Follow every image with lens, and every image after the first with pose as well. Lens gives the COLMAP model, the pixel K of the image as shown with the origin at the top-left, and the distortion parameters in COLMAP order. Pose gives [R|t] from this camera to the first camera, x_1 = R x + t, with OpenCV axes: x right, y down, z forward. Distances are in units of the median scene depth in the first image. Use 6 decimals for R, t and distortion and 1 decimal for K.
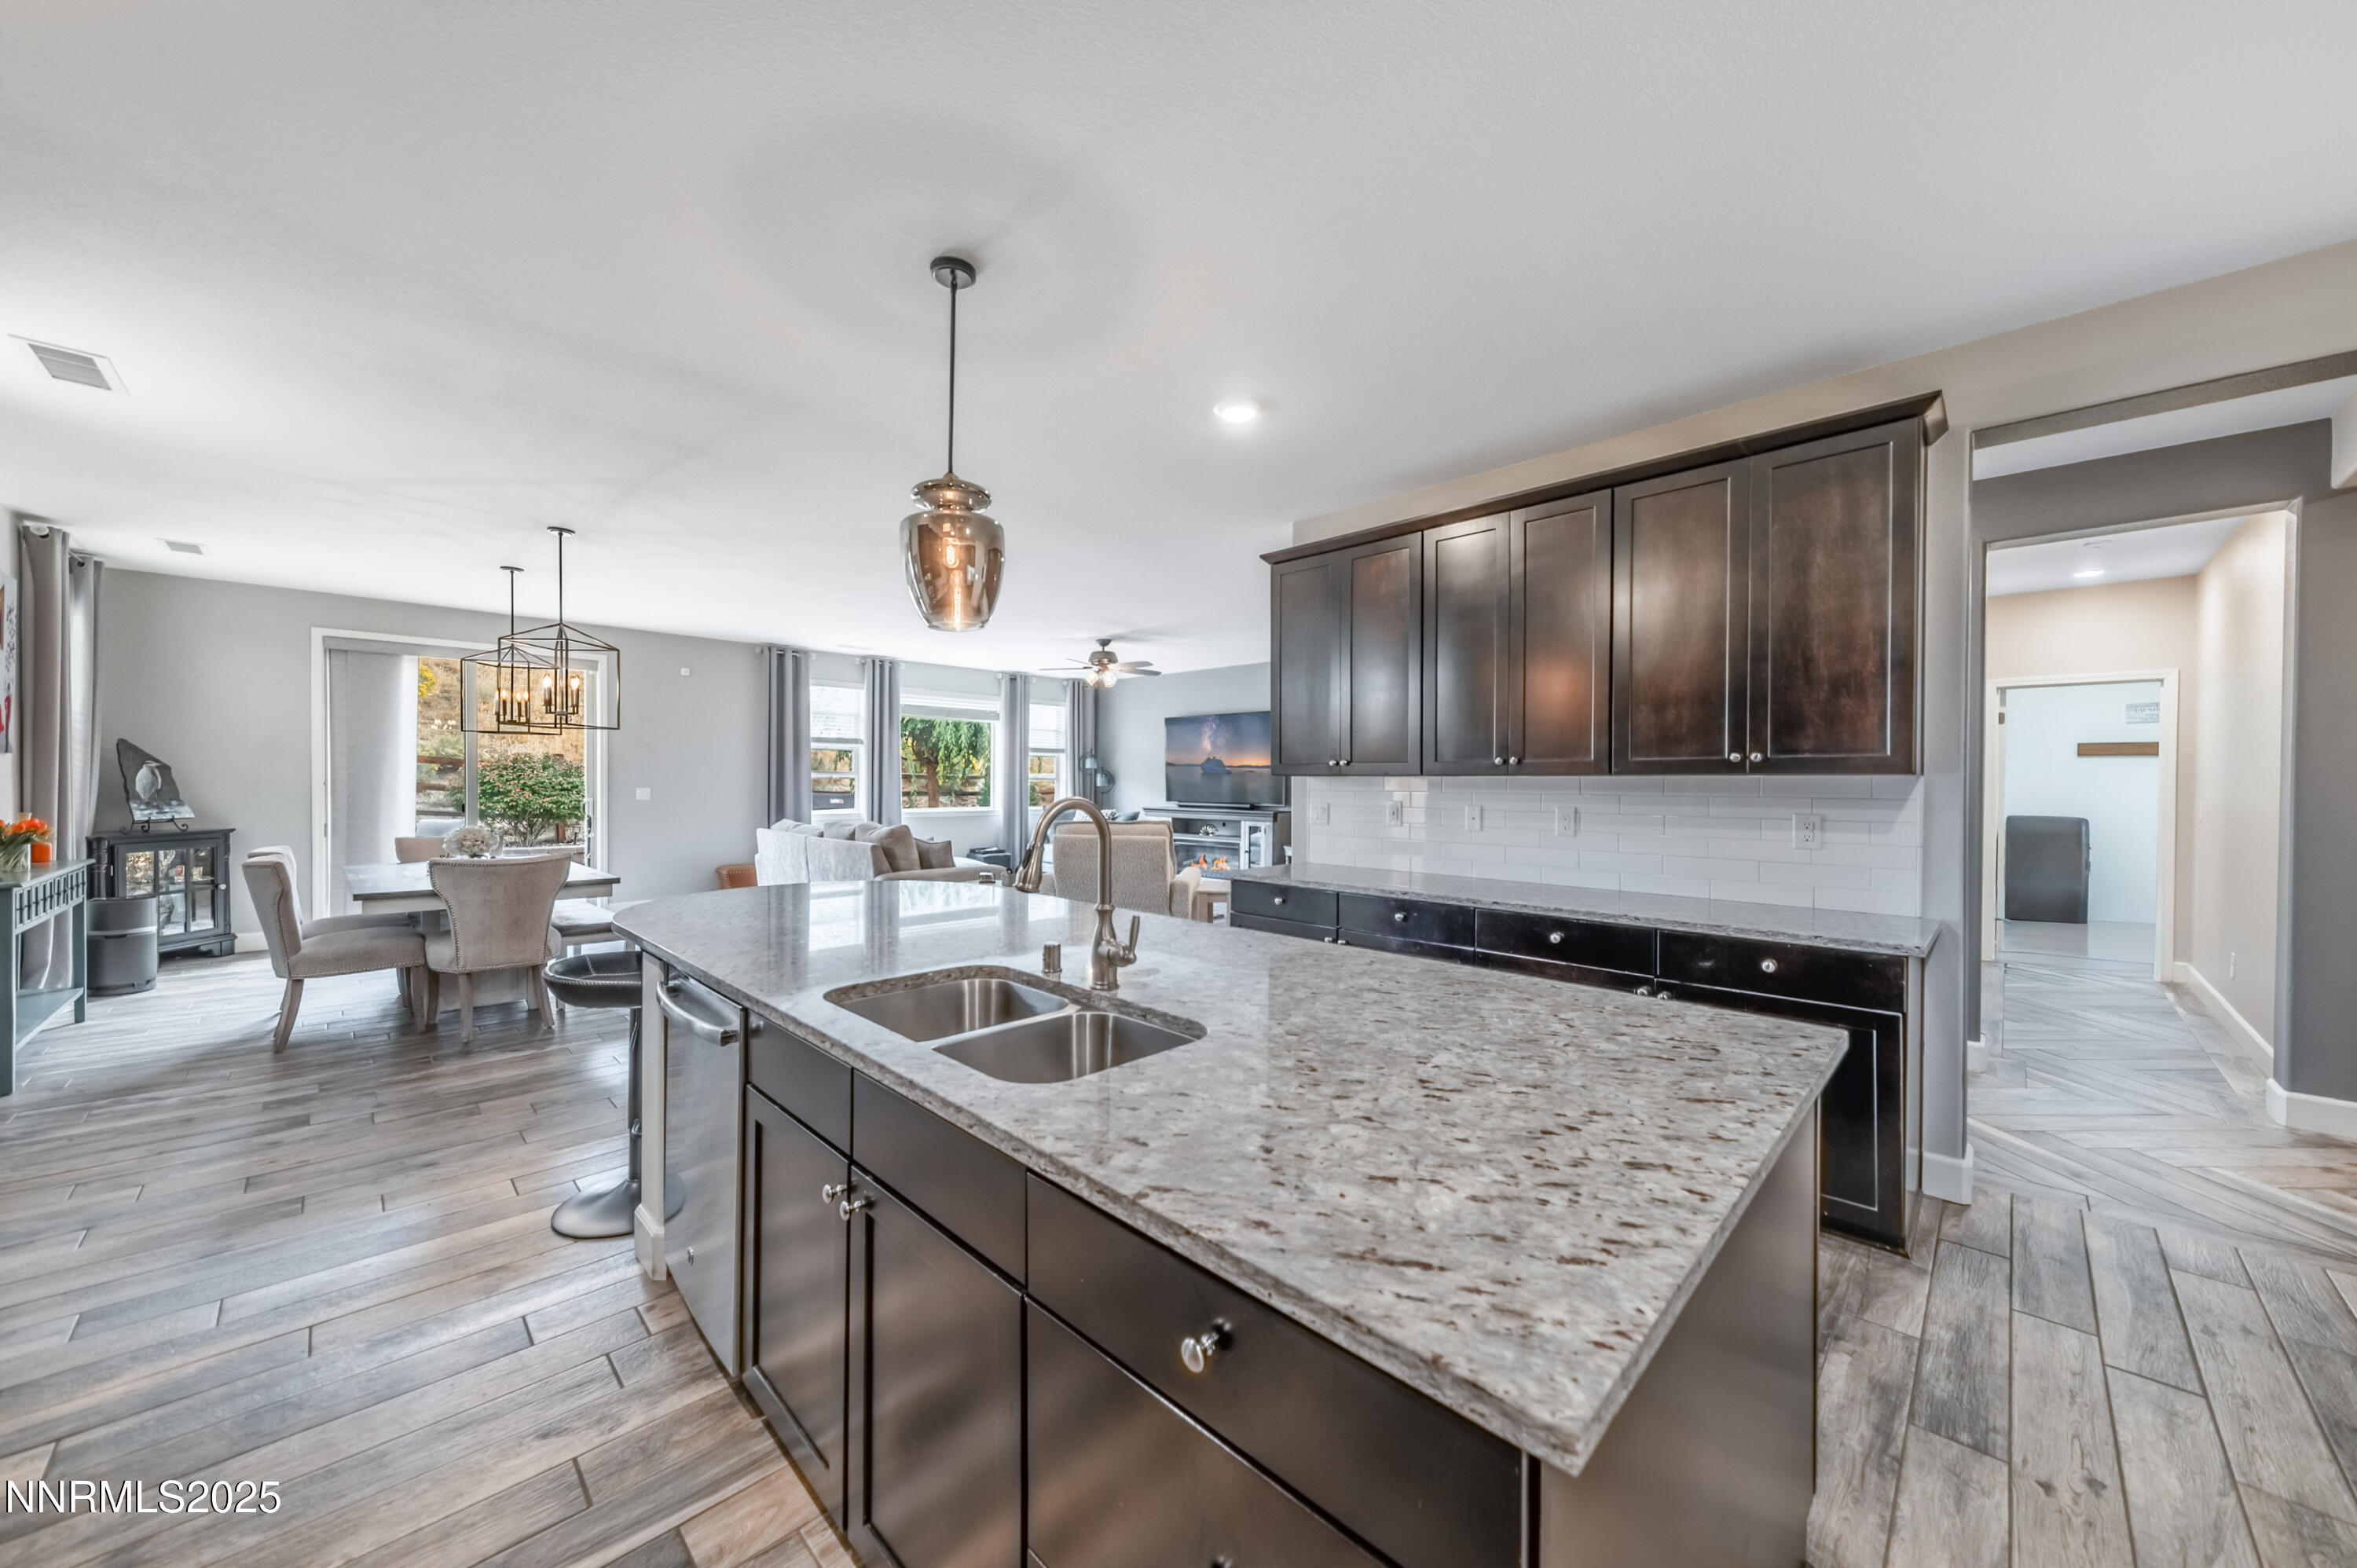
lens RADIAL K [[822.2, 0, 1180.2], [0, 822.2, 781.5], [0, 0, 1]] dist [-0.002902, -0.000244]
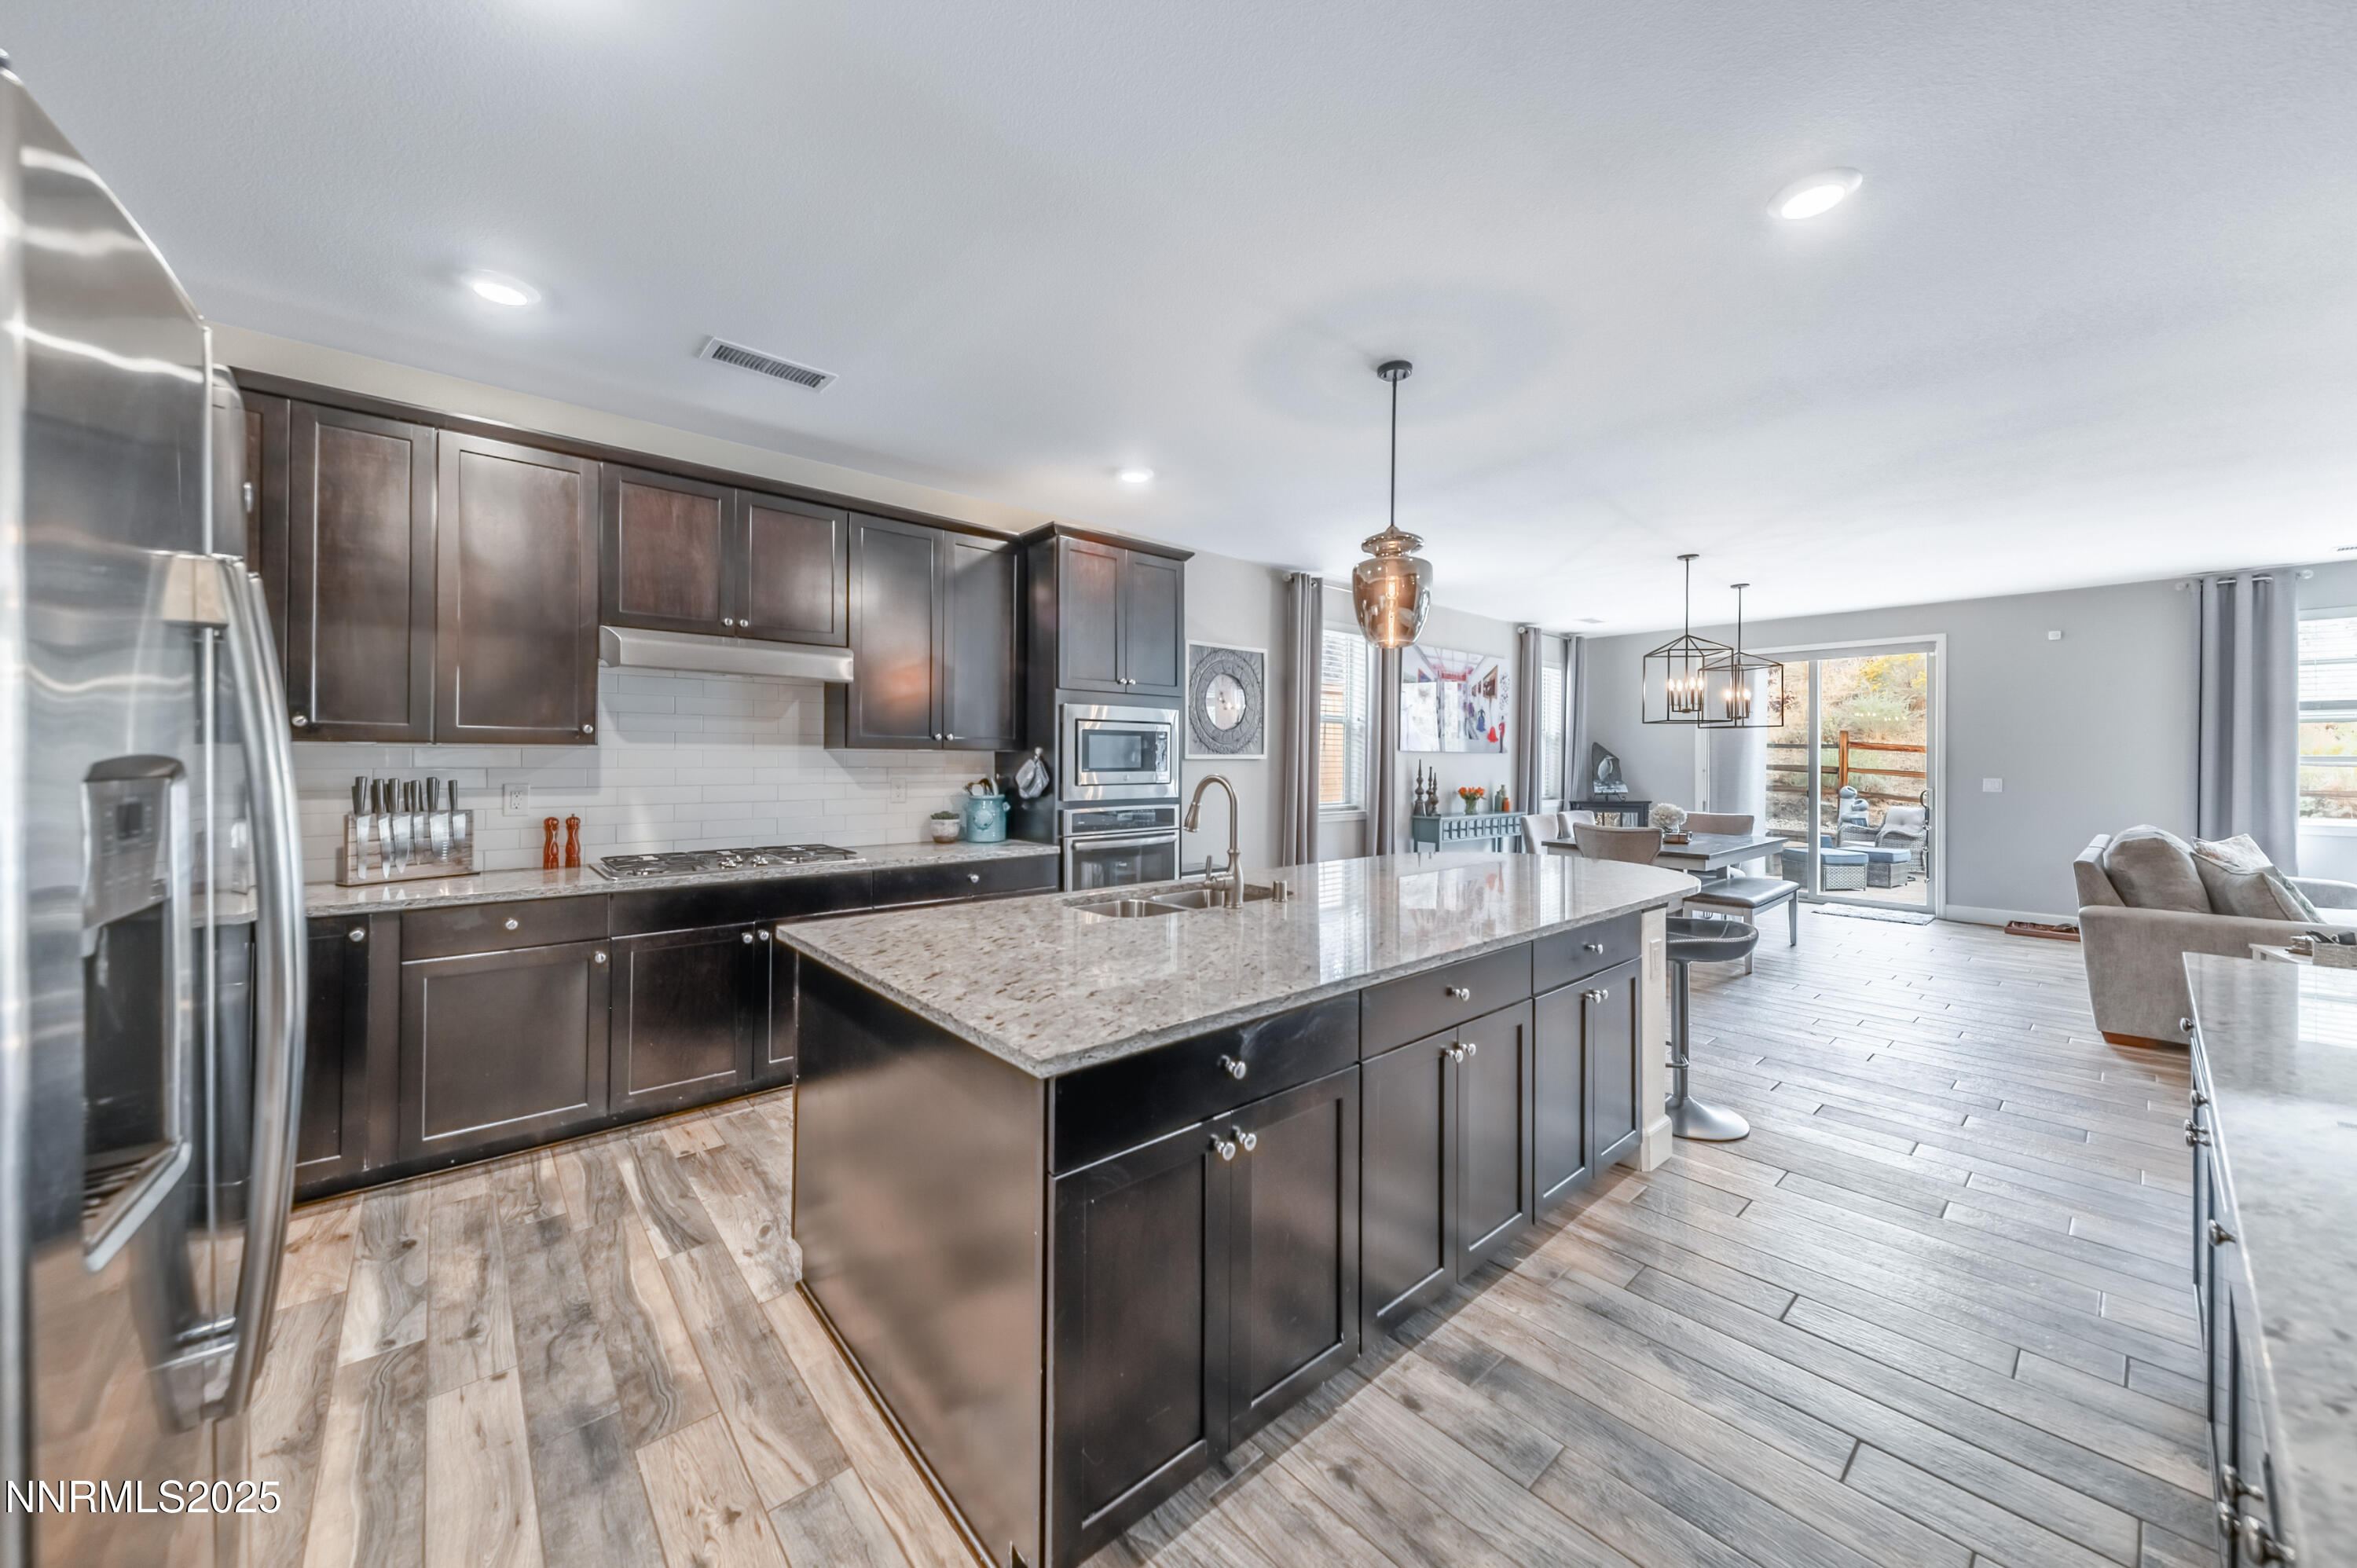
lens RADIAL K [[822.2, 0, 1176.3], [0, 822.2, 766.8], [0, 0, 1]] dist [-0.002902, -0.000244]
pose [[-0.073179, 0.000298, -0.997319, 0.401789], [-0.004164, 0.999991, 0.000604, -0.001164], [0.997310, 0.004197, -0.073177, 0.291593]]
